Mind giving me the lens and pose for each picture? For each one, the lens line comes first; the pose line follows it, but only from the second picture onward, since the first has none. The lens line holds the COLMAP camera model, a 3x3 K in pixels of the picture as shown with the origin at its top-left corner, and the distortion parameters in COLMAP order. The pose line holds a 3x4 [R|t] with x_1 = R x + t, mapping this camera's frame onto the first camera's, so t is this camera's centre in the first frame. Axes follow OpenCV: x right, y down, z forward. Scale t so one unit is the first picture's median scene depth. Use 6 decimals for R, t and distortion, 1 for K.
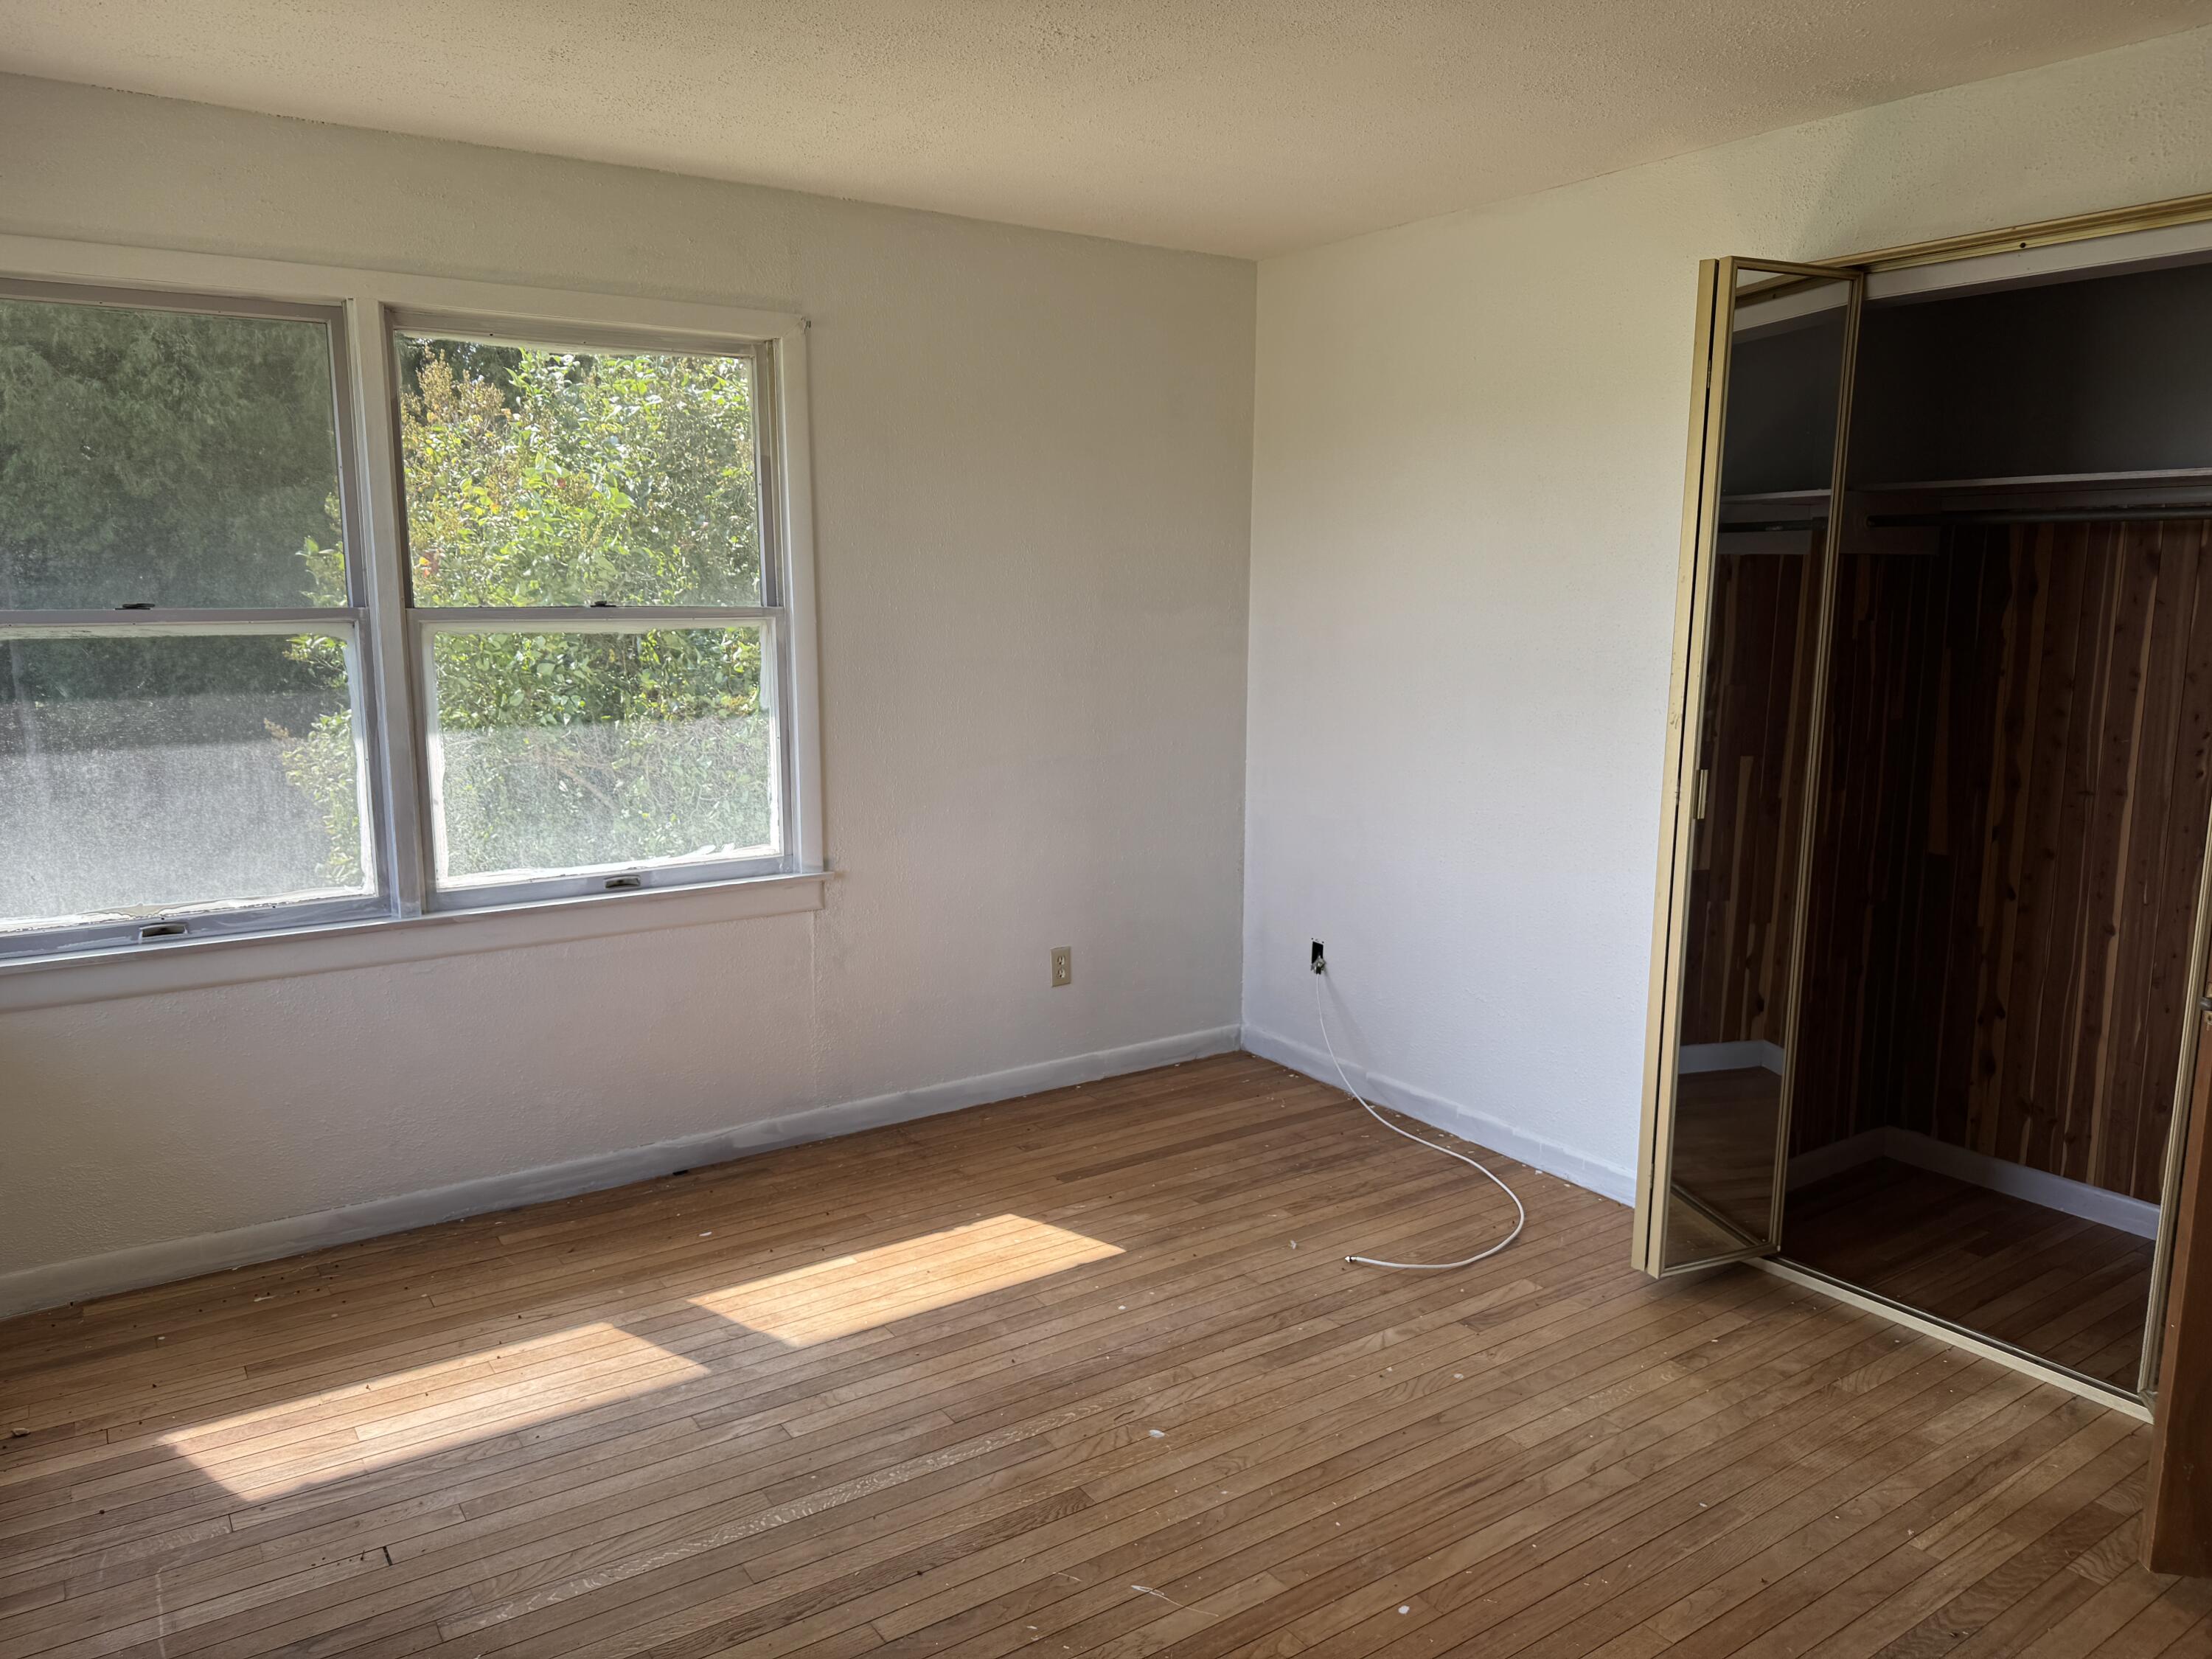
lens RADIAL K [[1567.6, 0, 1114.0], [0, 1567.6, 839.9], [0, 0, 1]] dist [0.143233, -0.166836]
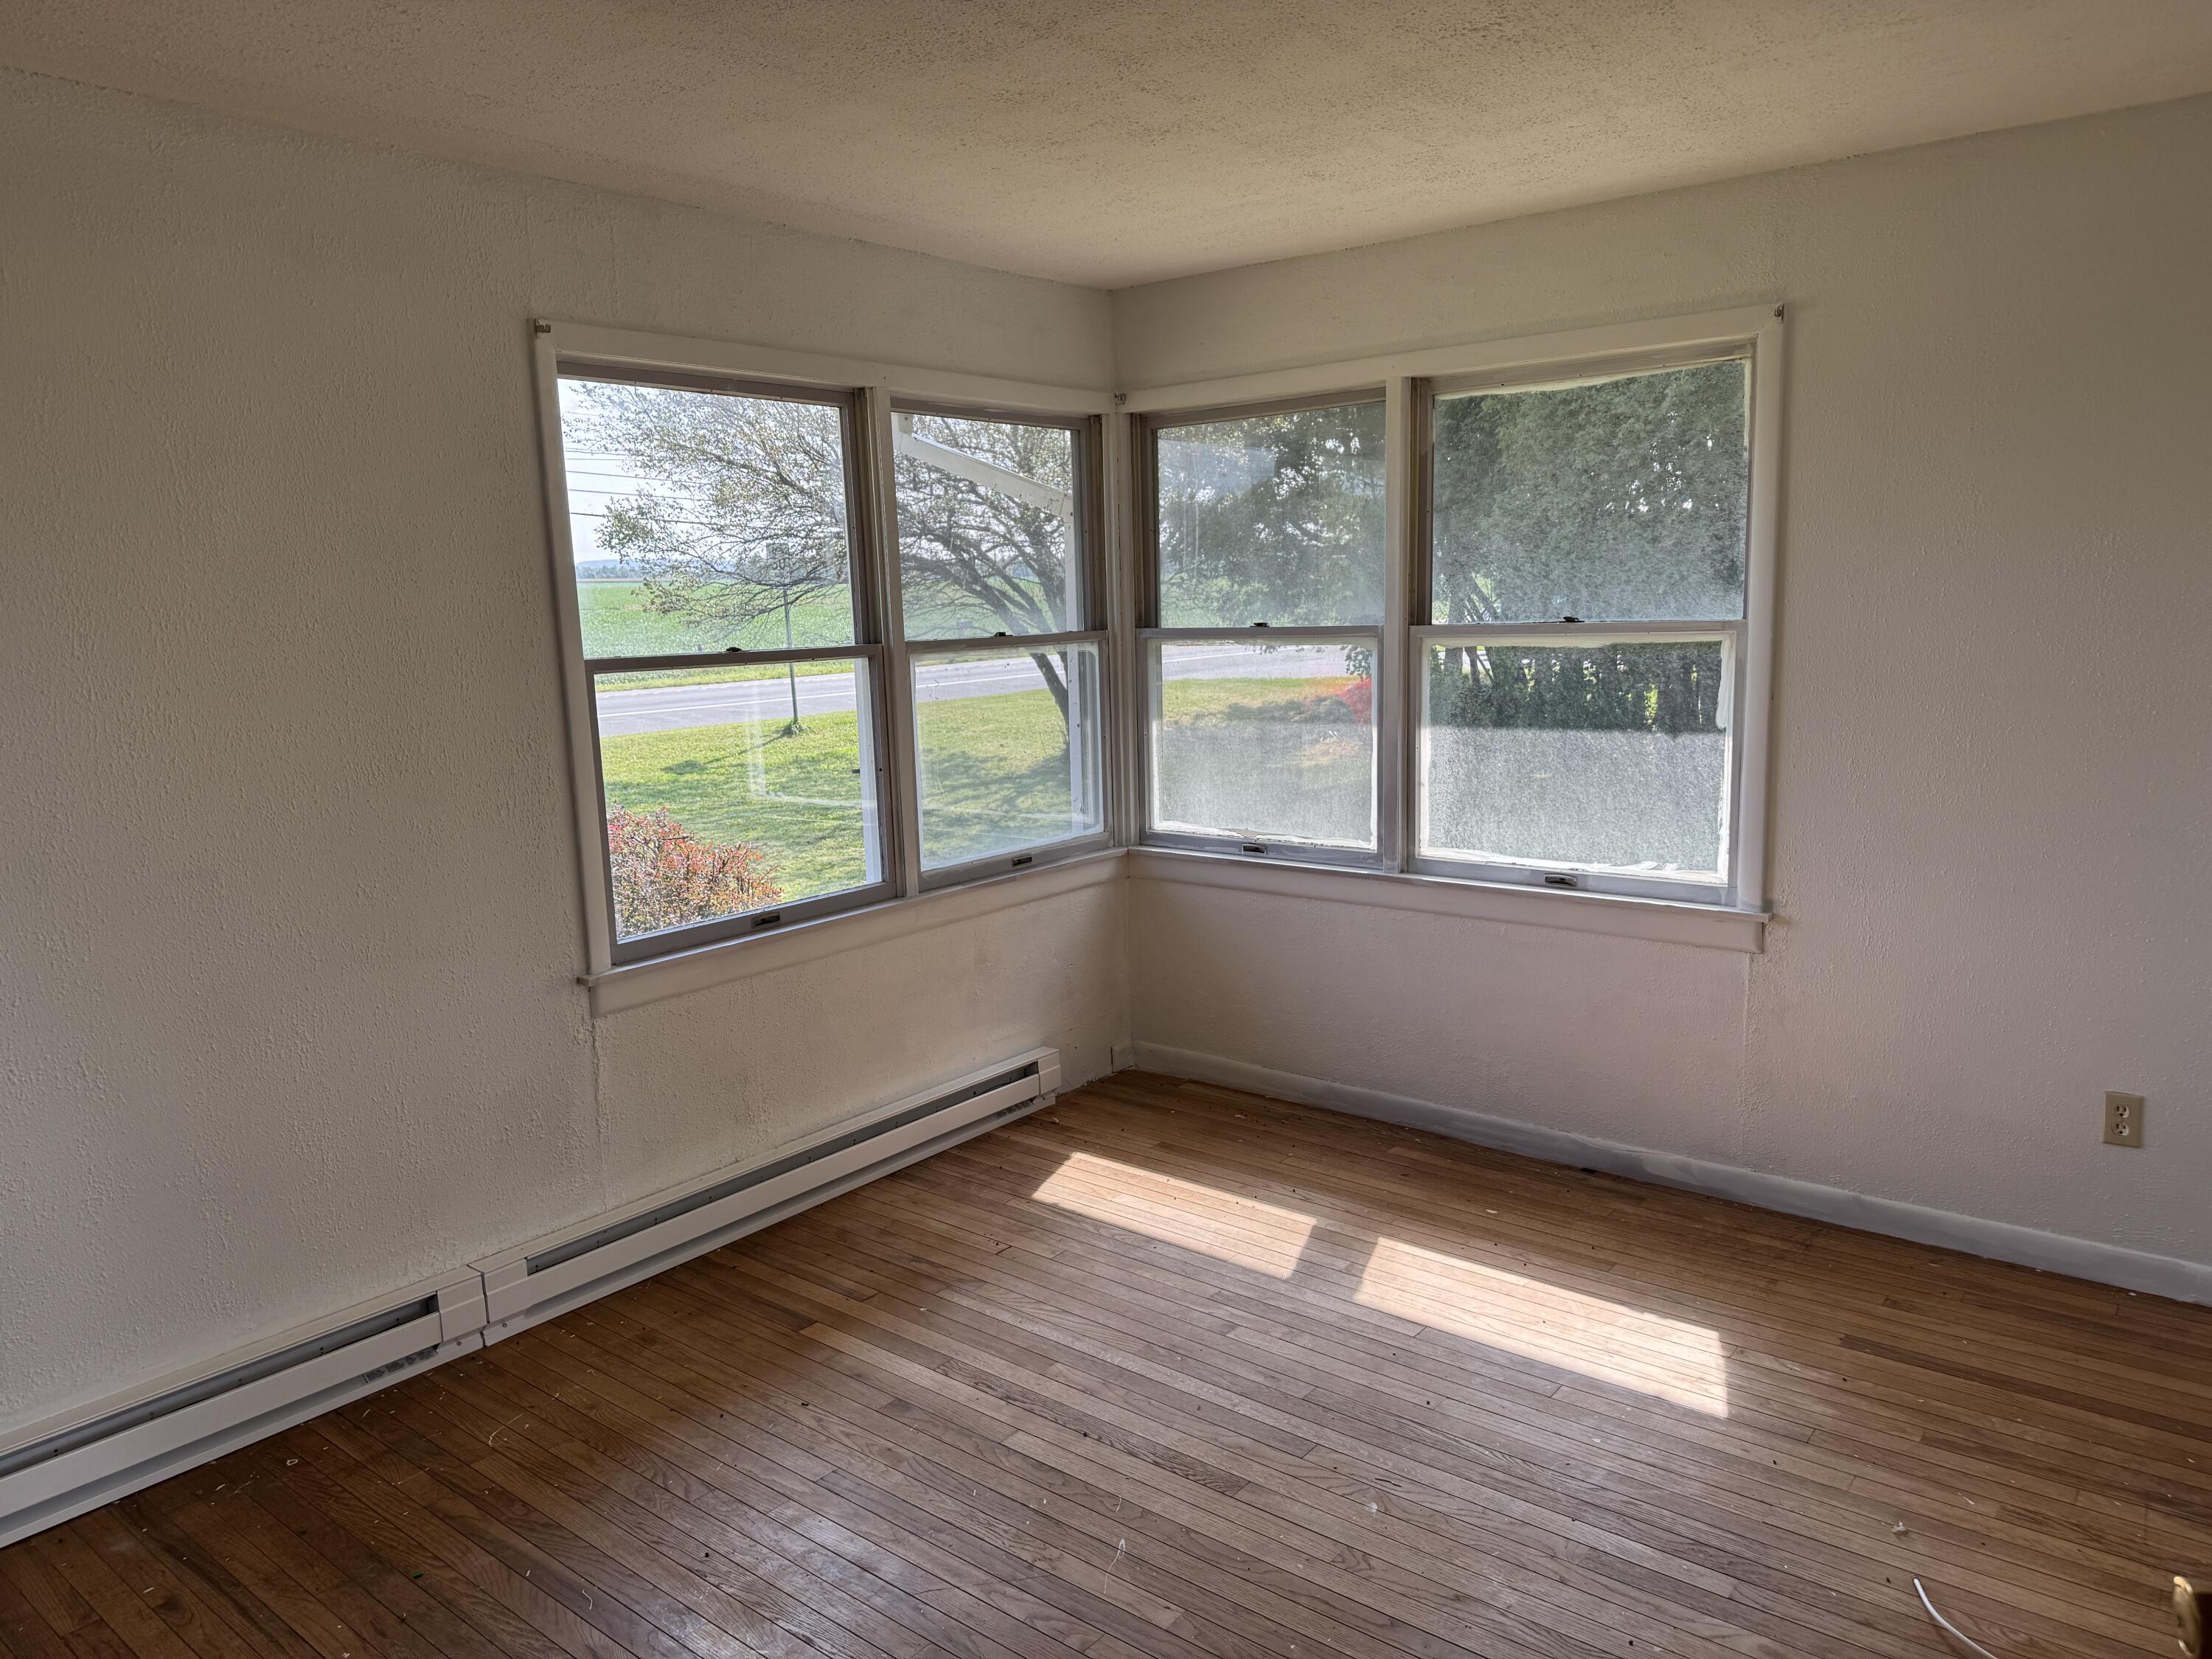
lens RADIAL K [[1567.6, 0, 1114.0], [0, 1567.6, 839.9], [0, 0, 1]] dist [0.143233, -0.166836]
pose [[0.292476, 0.141526, -0.945742, 0.637083], [-0.135532, 0.985139, 0.105508, -0.075322], [0.946620, 0.097320, 0.307311, 0.405353]]
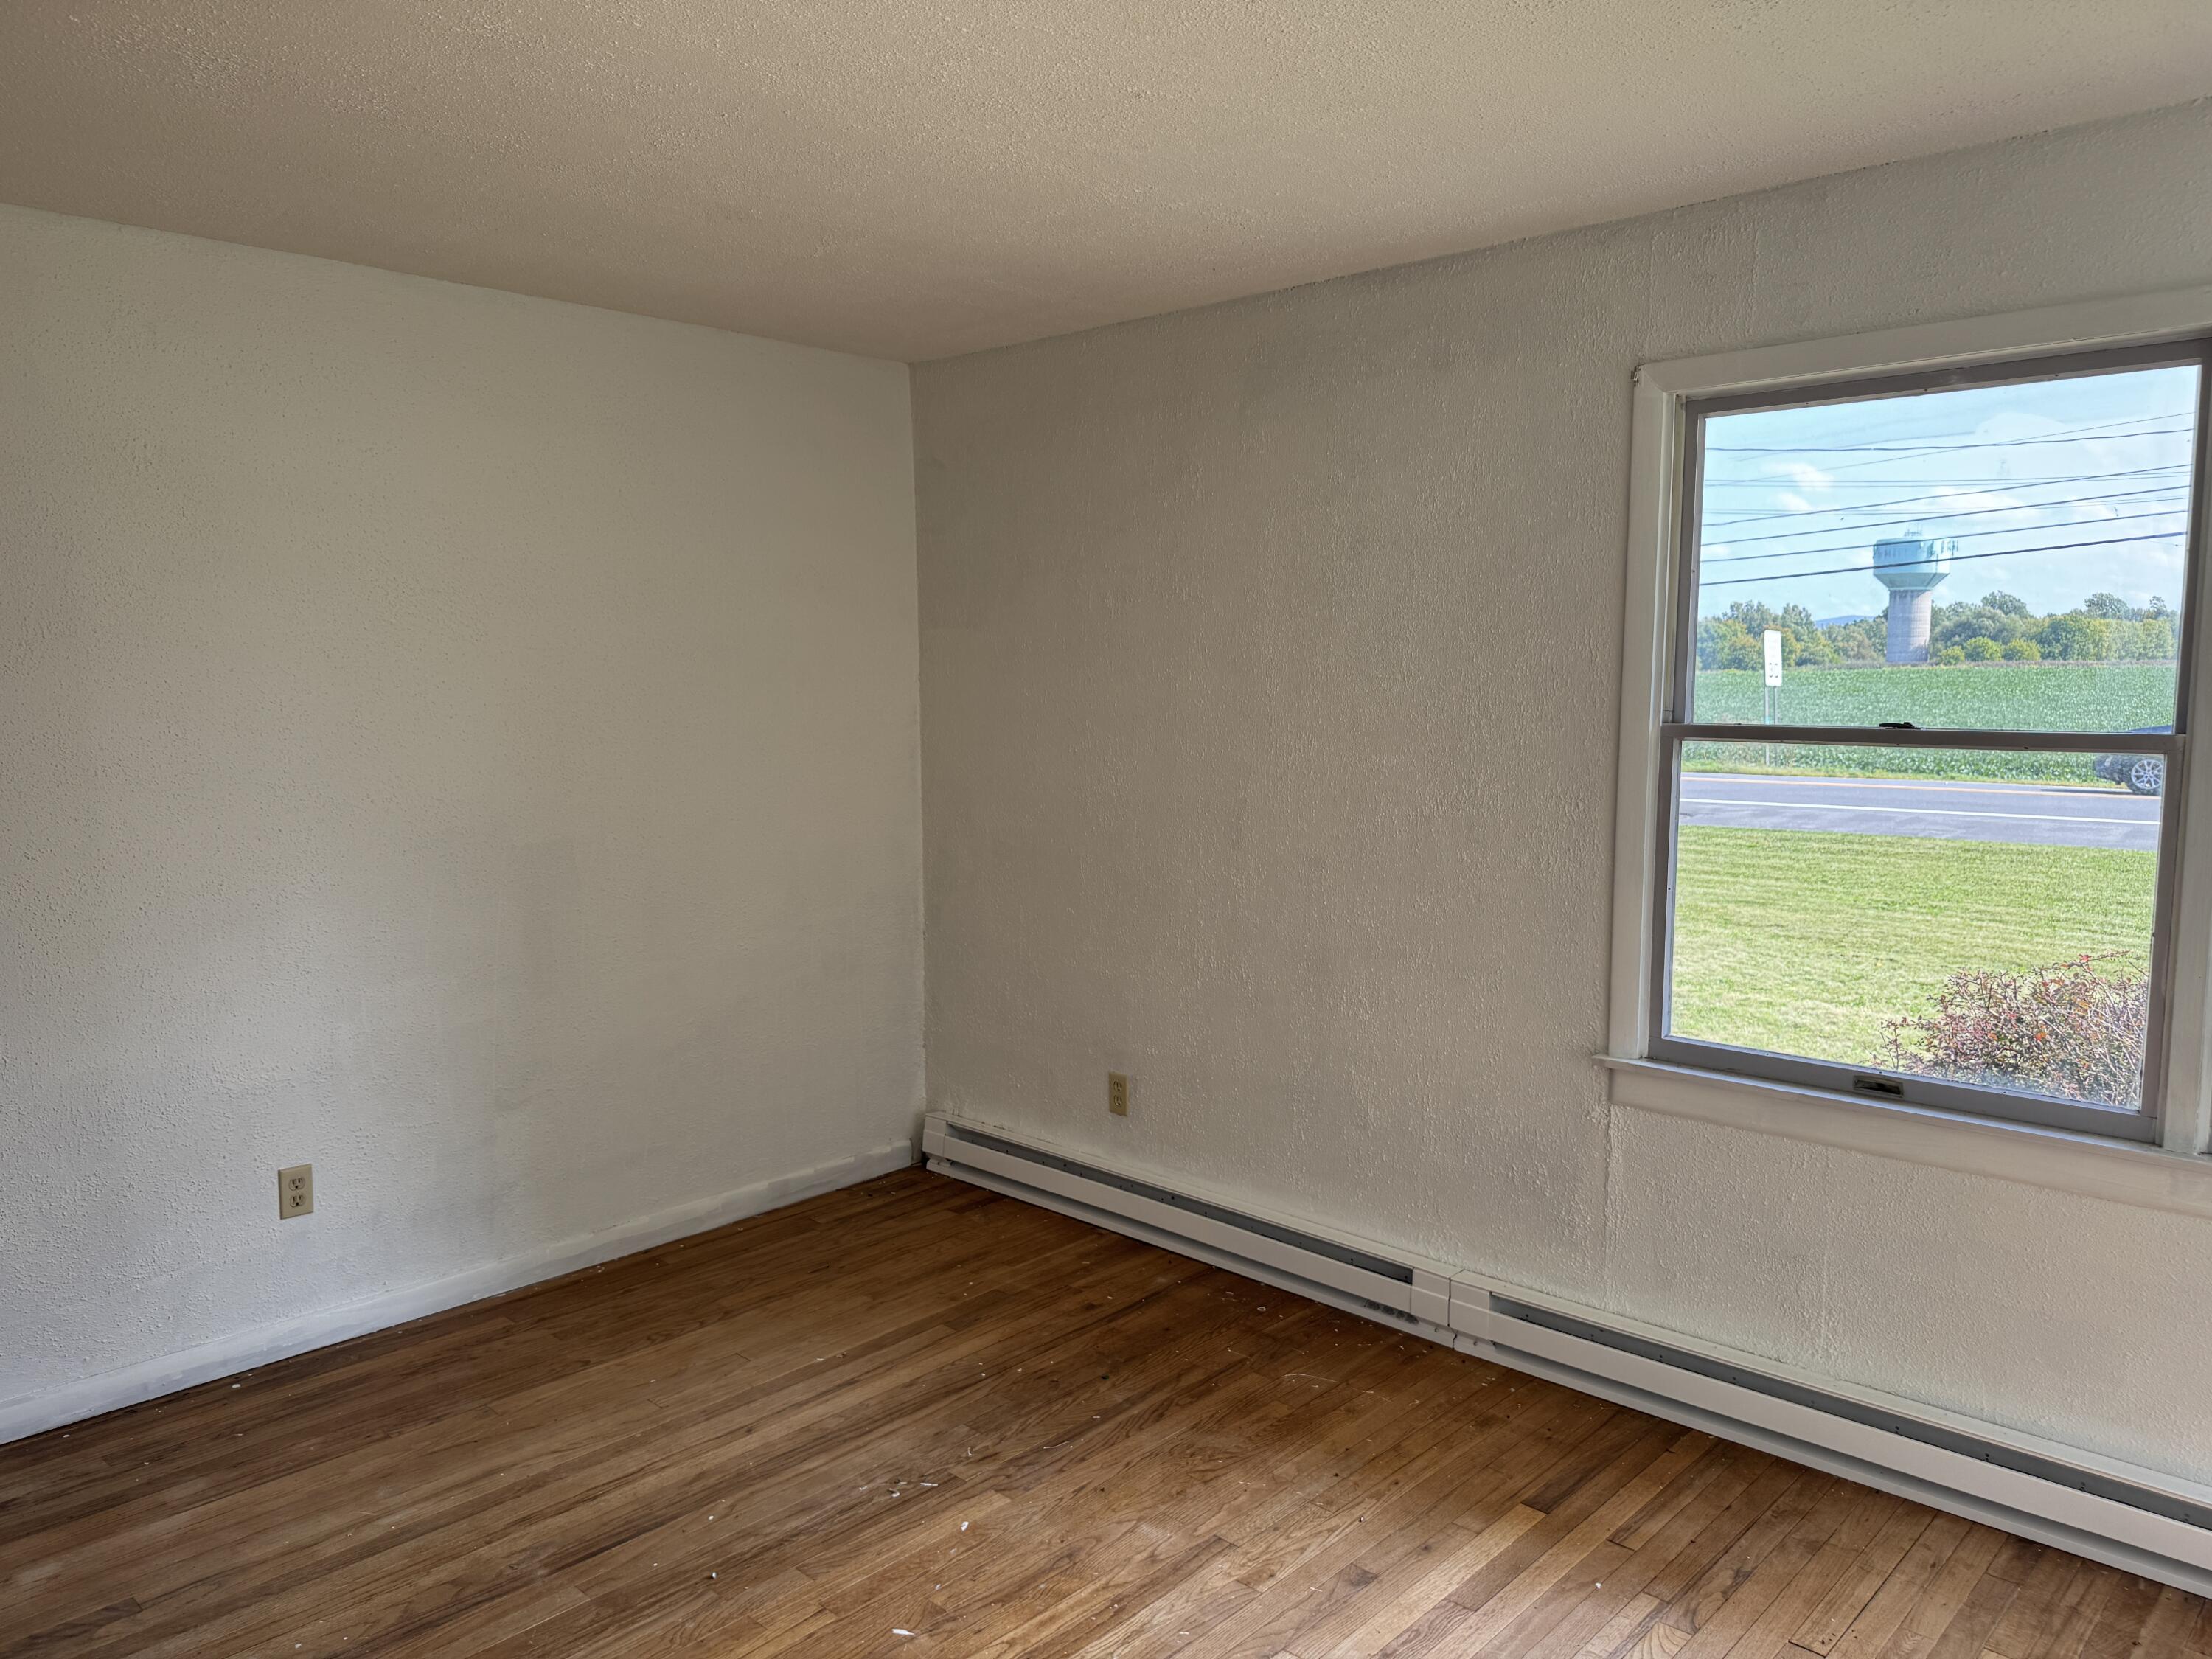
lens RADIAL K [[1566.9, 0, 1106.0], [0, 1566.9, 829.5], [0, 0, 1]] dist [-0.002133, 0.001279]
pose [[-0.977530, 0.017188, -0.210096, 0.099695], [-0.039366, 0.964252, 0.262048, -0.198426], [0.207090, 0.264430, -0.941908, 1.168809]]
